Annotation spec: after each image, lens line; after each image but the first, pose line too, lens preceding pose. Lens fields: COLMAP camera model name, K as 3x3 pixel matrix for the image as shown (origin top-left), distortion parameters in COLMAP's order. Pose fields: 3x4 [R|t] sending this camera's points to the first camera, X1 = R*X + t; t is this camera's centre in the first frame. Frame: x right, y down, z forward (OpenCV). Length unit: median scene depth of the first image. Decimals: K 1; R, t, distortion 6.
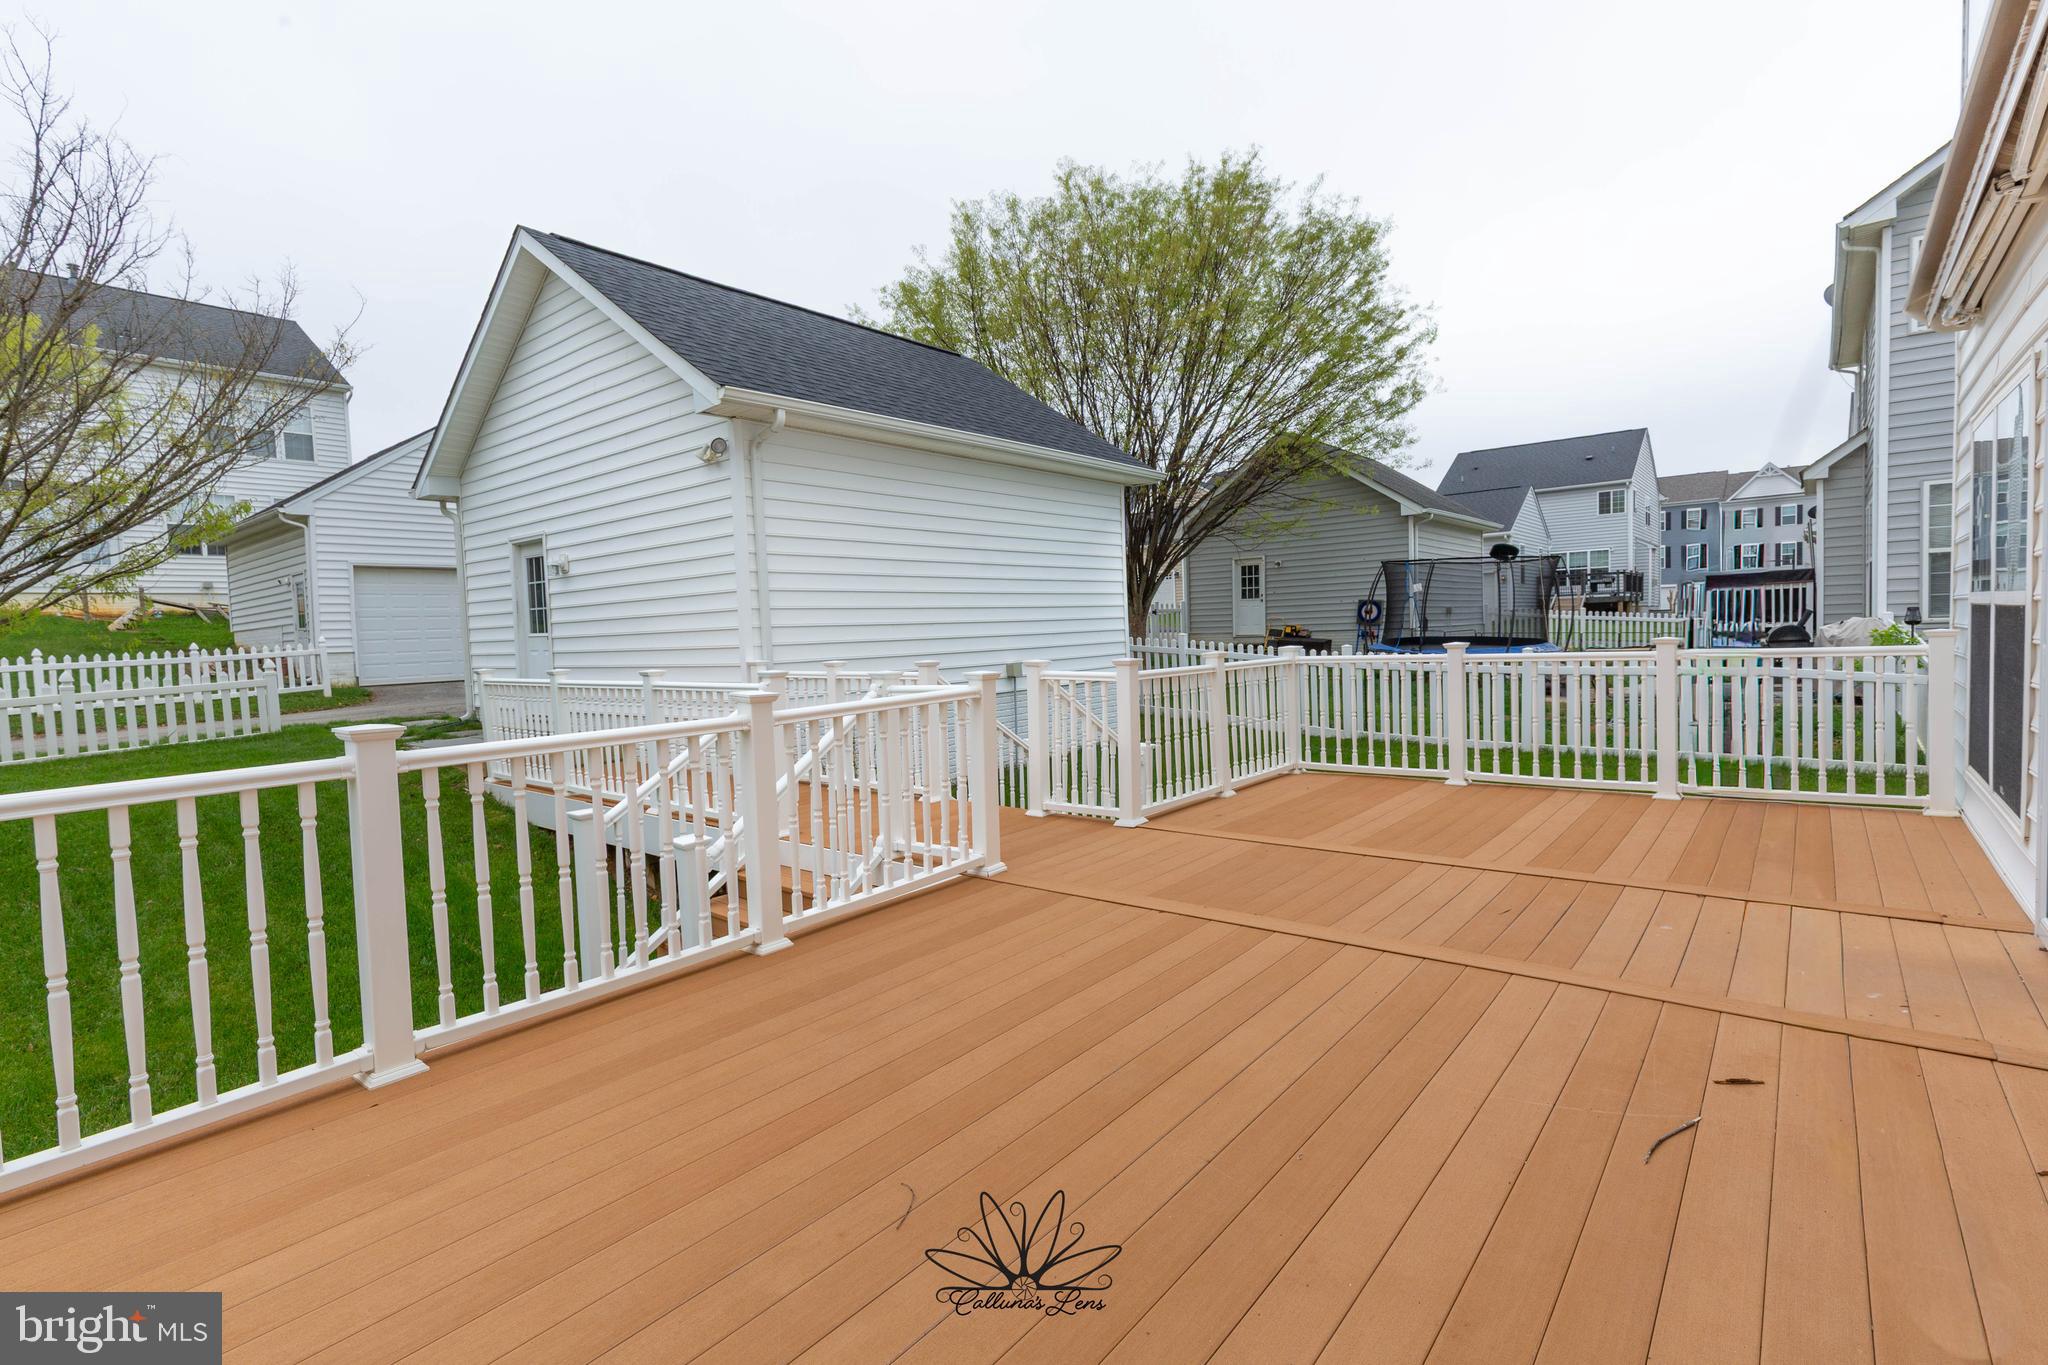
lens RADIAL K [[945.9, 0, 1039.0], [0, 945.9, 682.9], [0, 0, 1]] dist [0.020679, 0.000371]
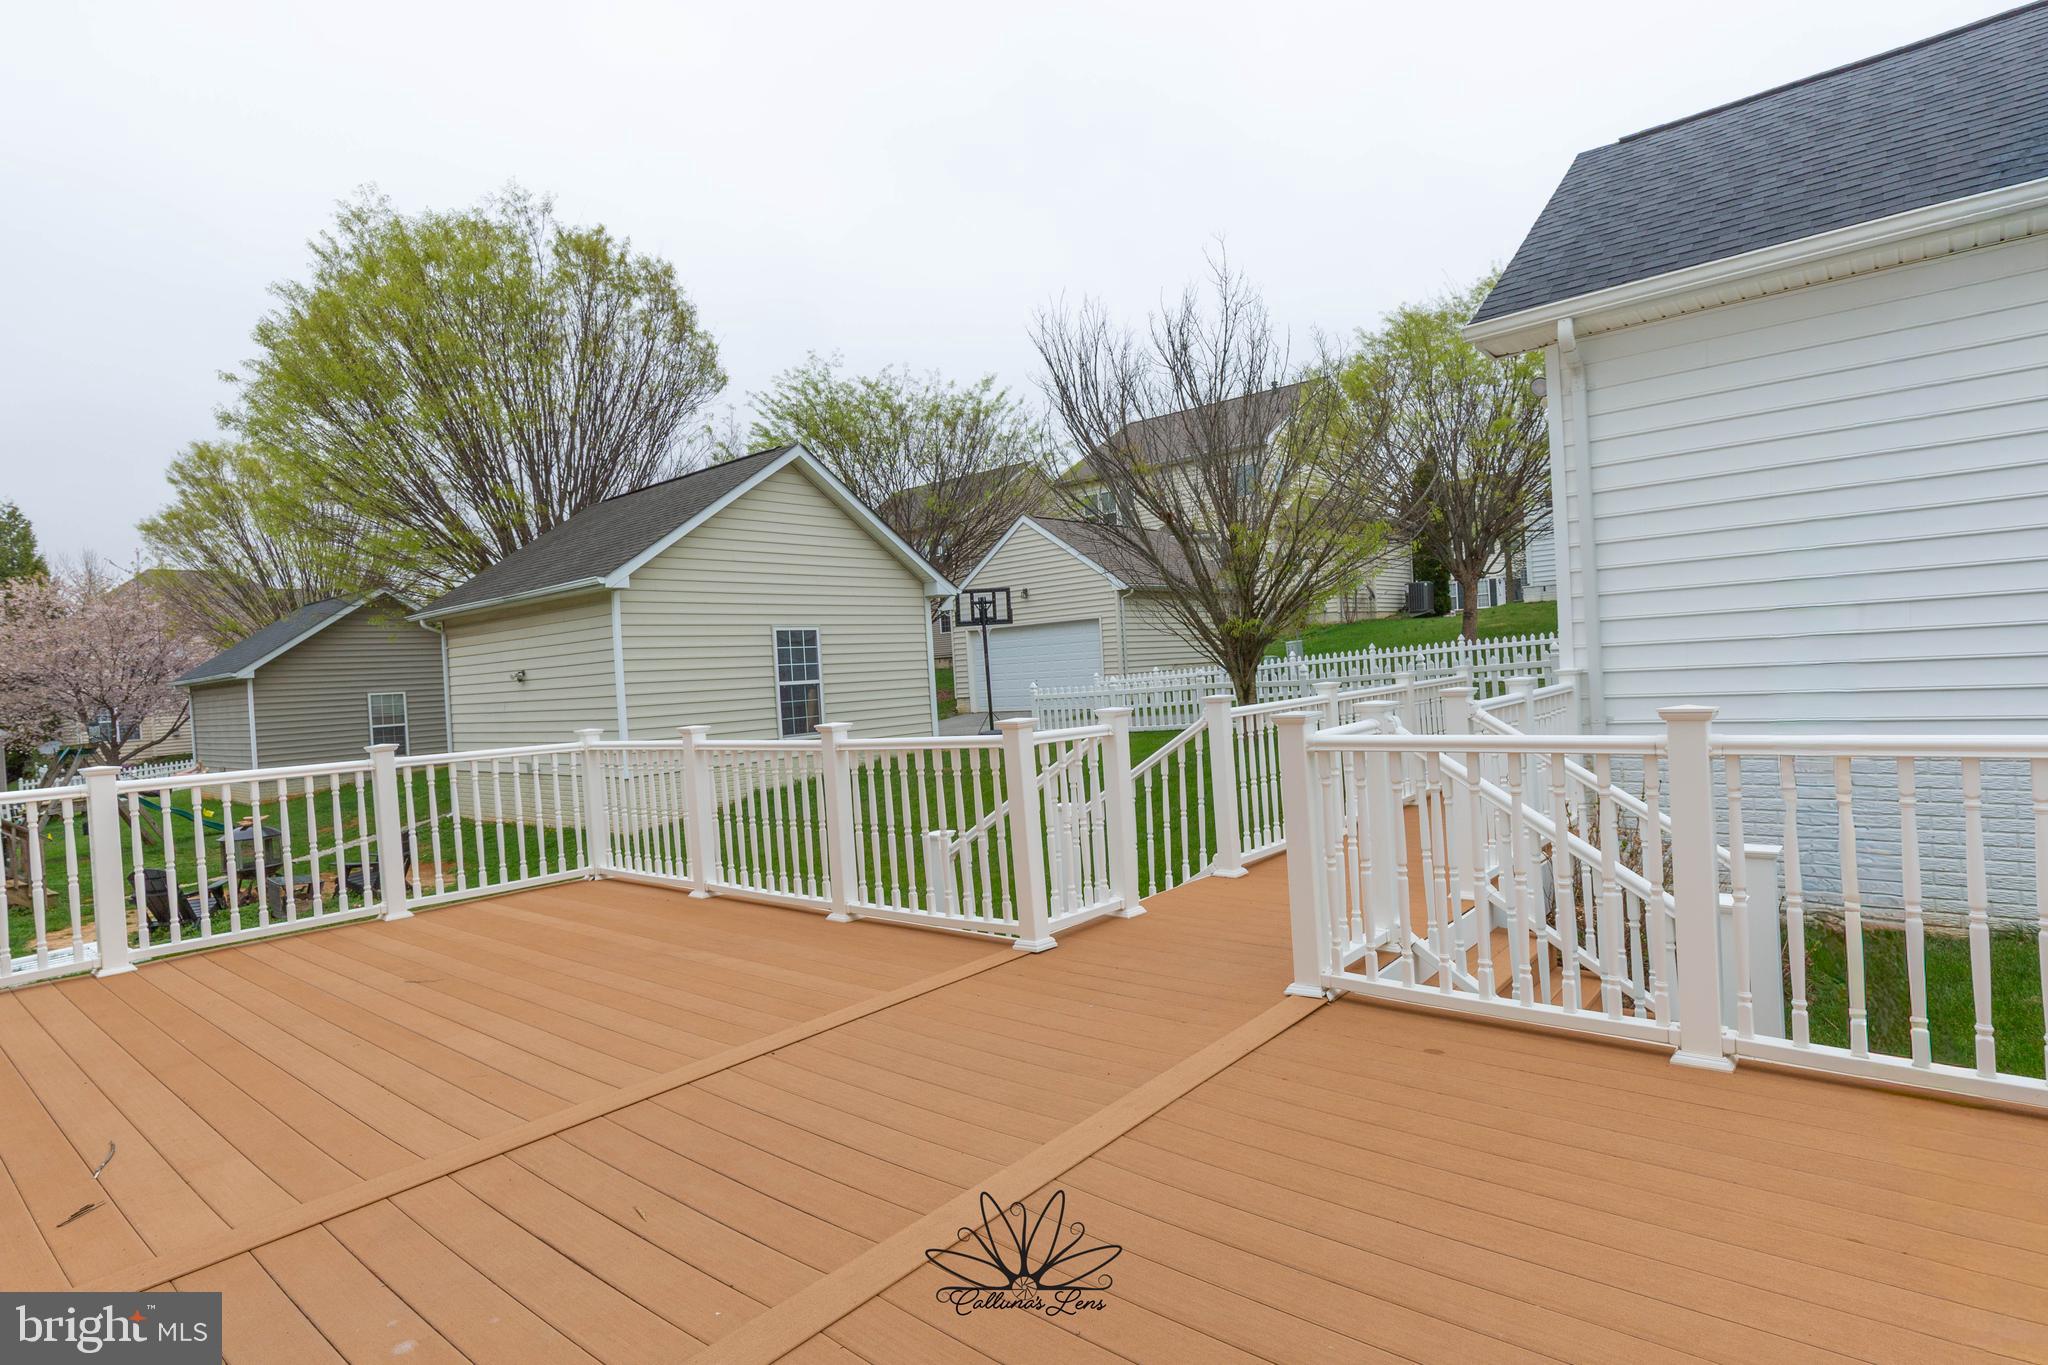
lens RADIAL K [[945.9, 0, 1039.0], [0, 945.9, 682.9], [0, 0, 1]] dist [0.020679, 0.000371]
pose [[0.031466, 0.048826, -0.998312, 0.294323], [0.008582, 0.998756, 0.049118, -0.036098], [0.999468, -0.010113, 0.031008, 0.330997]]
